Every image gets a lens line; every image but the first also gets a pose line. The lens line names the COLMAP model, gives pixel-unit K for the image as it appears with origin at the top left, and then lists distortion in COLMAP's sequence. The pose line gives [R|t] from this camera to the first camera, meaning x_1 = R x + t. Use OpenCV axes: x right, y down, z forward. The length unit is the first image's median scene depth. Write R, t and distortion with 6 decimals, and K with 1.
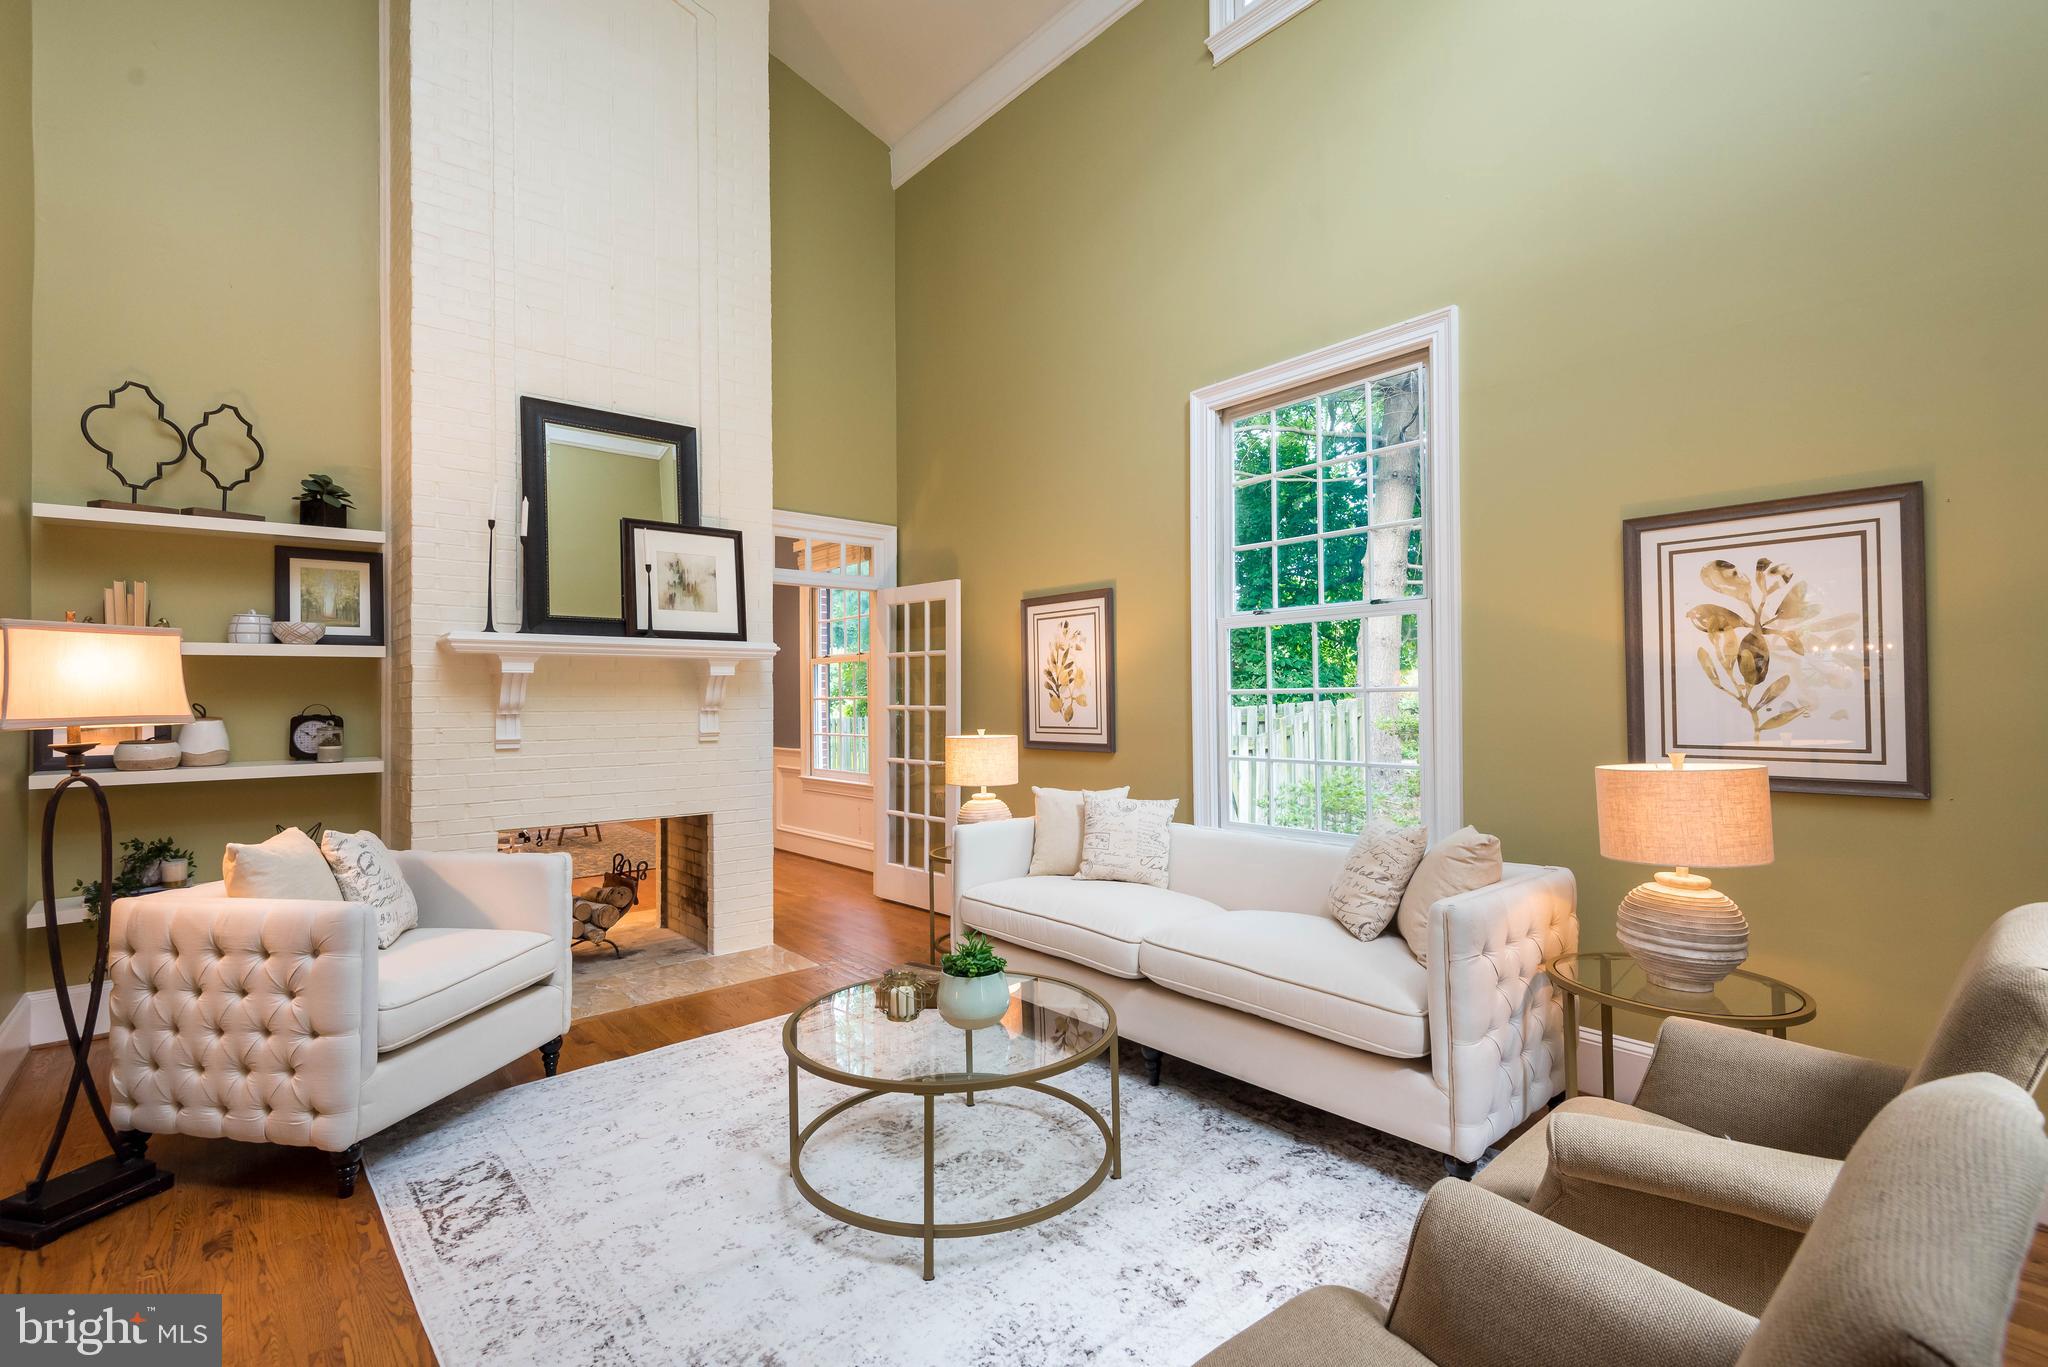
lens RADIAL K [[916.4, 0, 1015.7], [0, 916.4, 686.6], [0, 0, 1]] dist [0.038955, -0.033685]
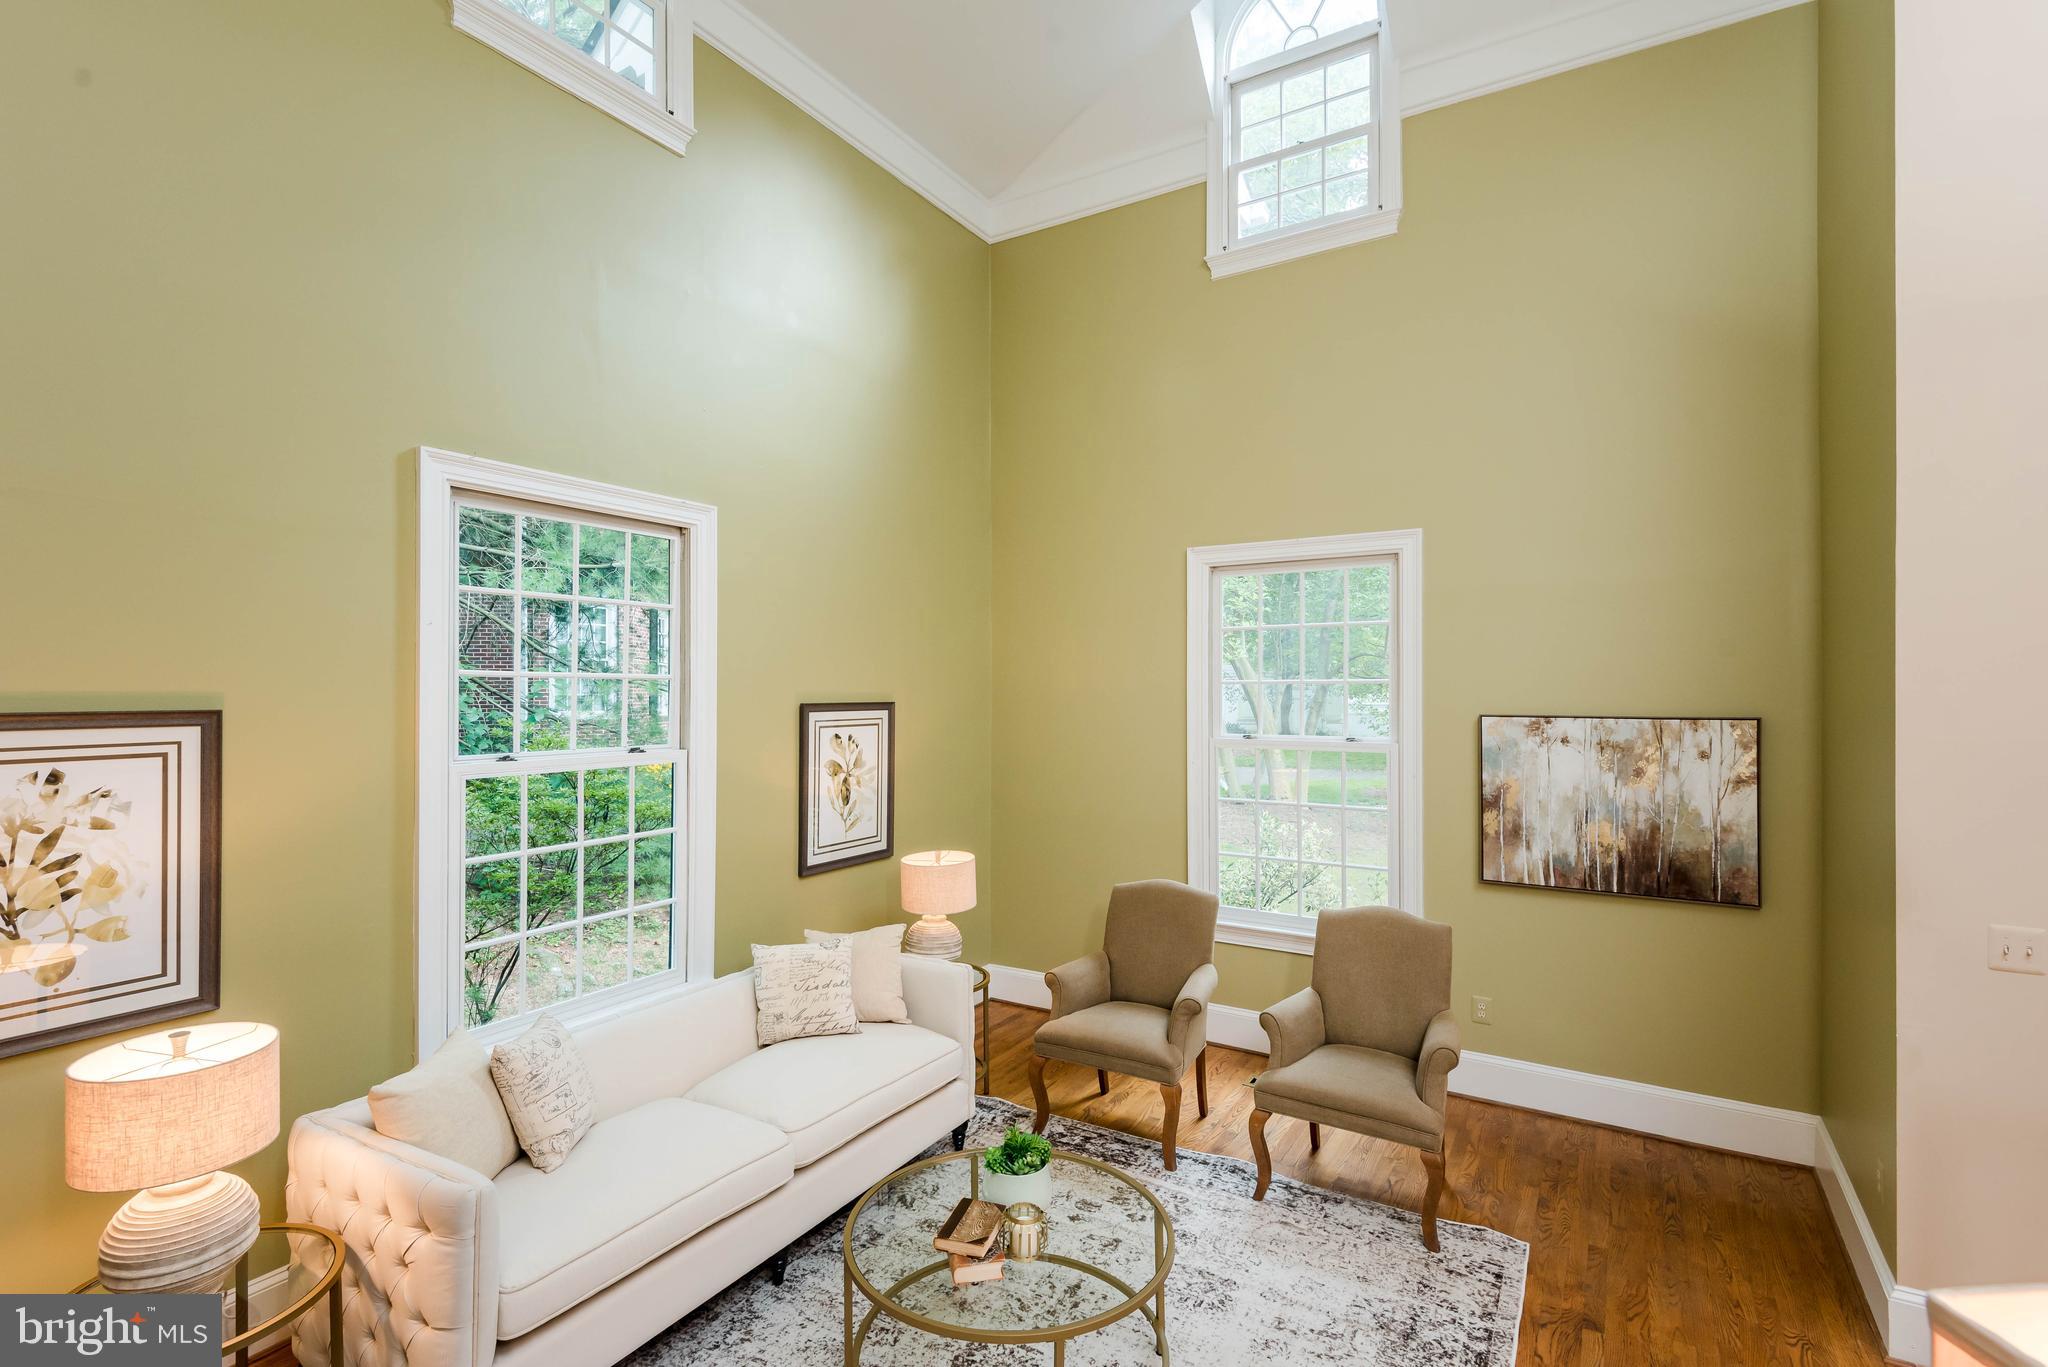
lens RADIAL K [[953.6, 0, 987.6], [0, 953.6, 693.6], [0, 0, 1]] dist [0.017912, -0.009862]
pose [[-0.282912, 0.000610, 0.959146, -0.681131], [-0.012744, 0.999909, -0.004395, -0.141389], [-0.959061, -0.013467, -0.282878, 0.846189]]
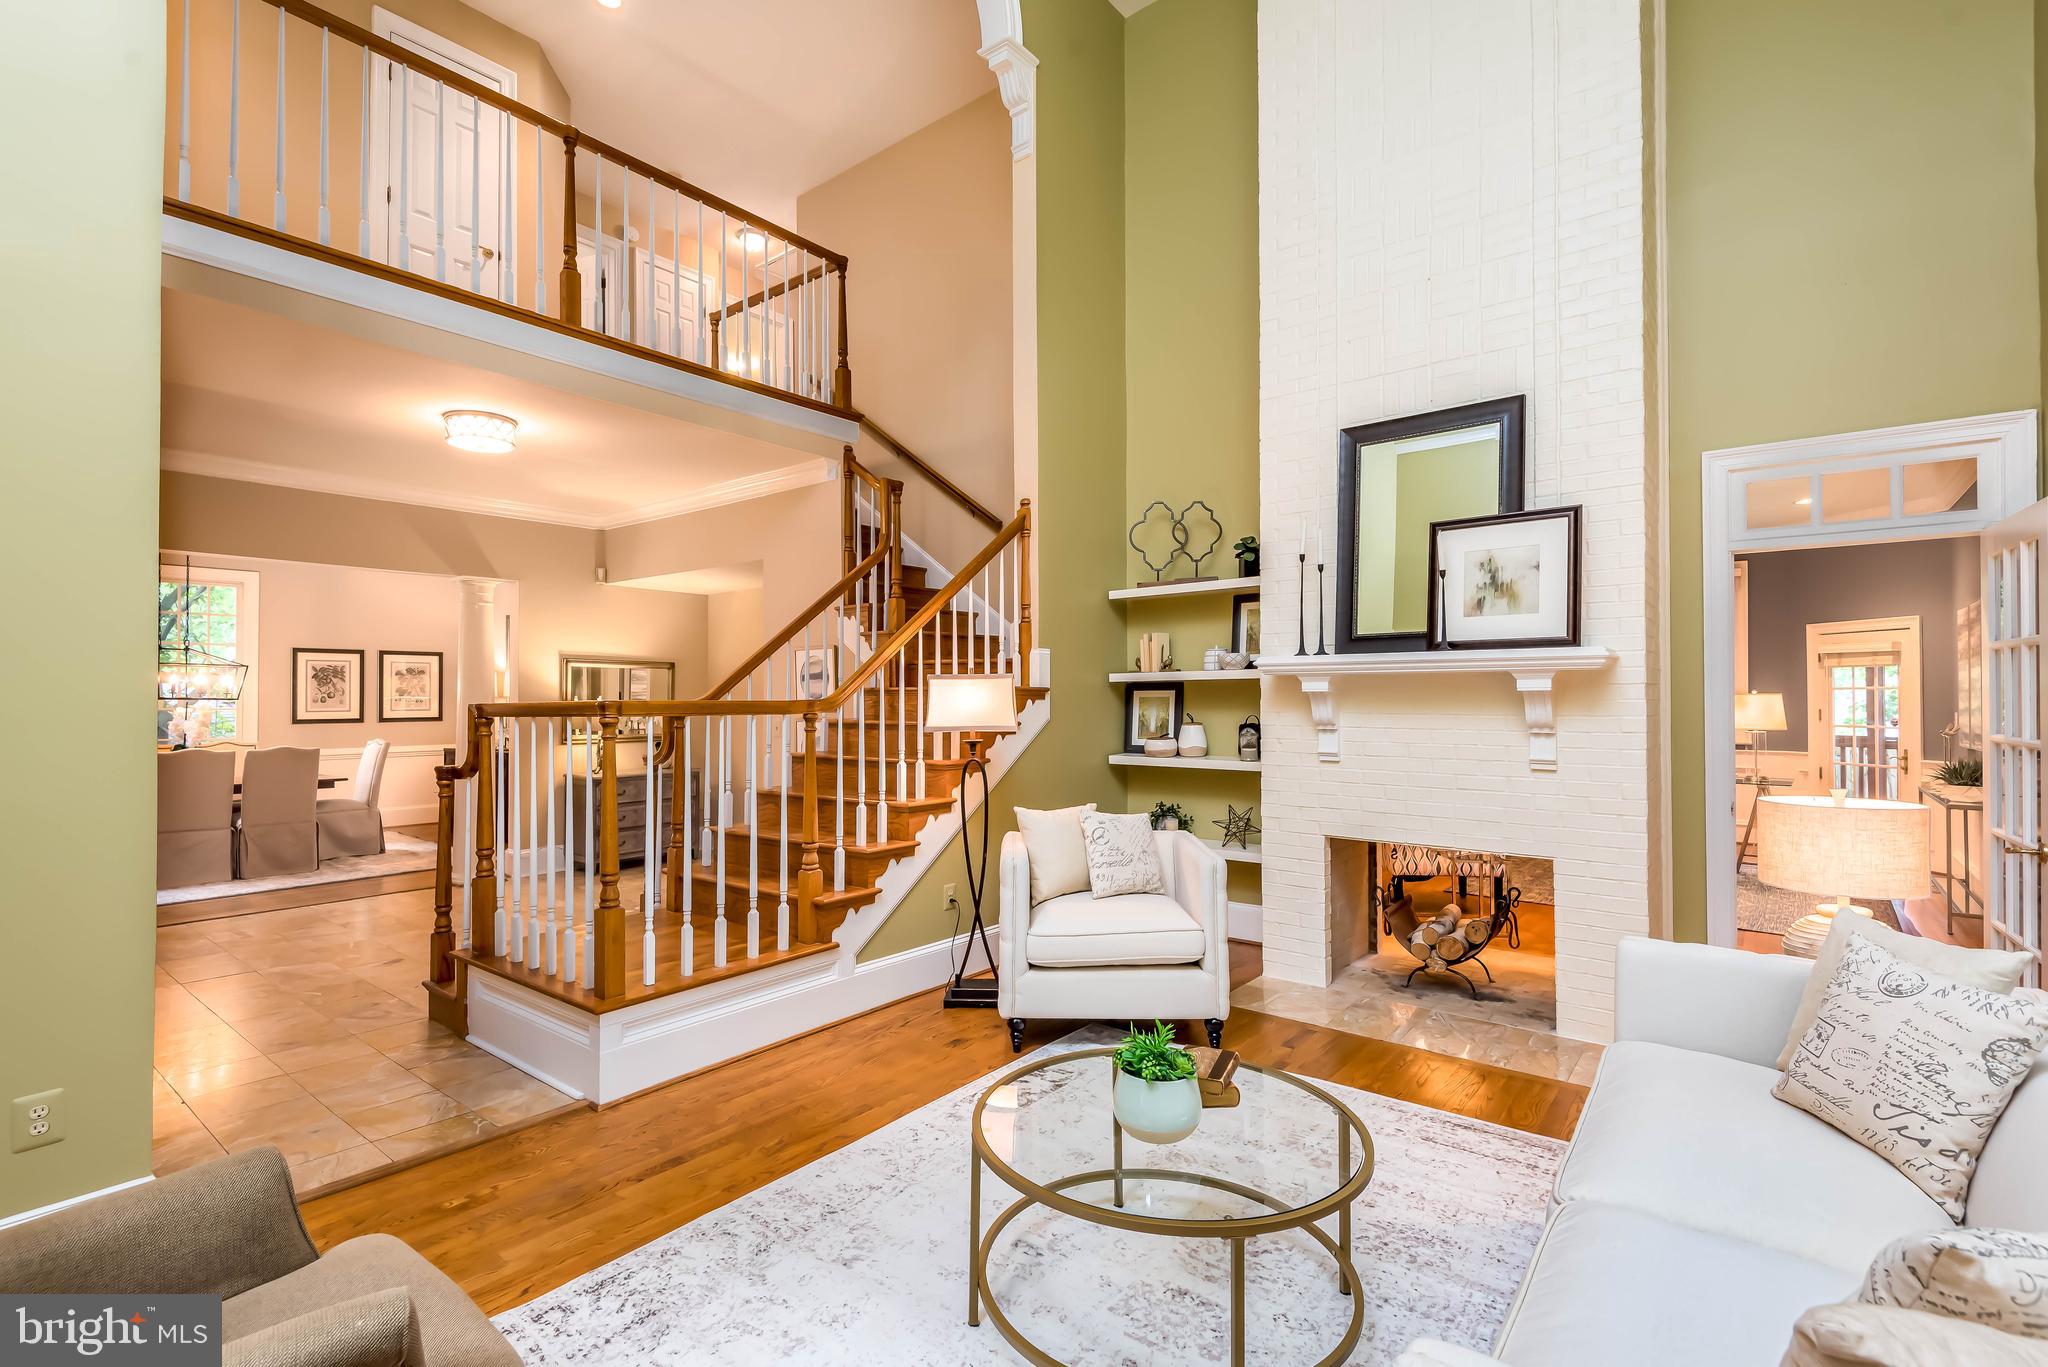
lens RADIAL K [[919.7, 0, 1024.6], [0, 919.7, 700.4], [0, 0, 1]] dist [0.012702, -0.012875]
pose [[0.188364, 0.009209, -0.982056, 0.454534], [0.012694, 0.999850, 0.011811, -0.021327], [0.982017, -0.014691, 0.188219, 0.455599]]
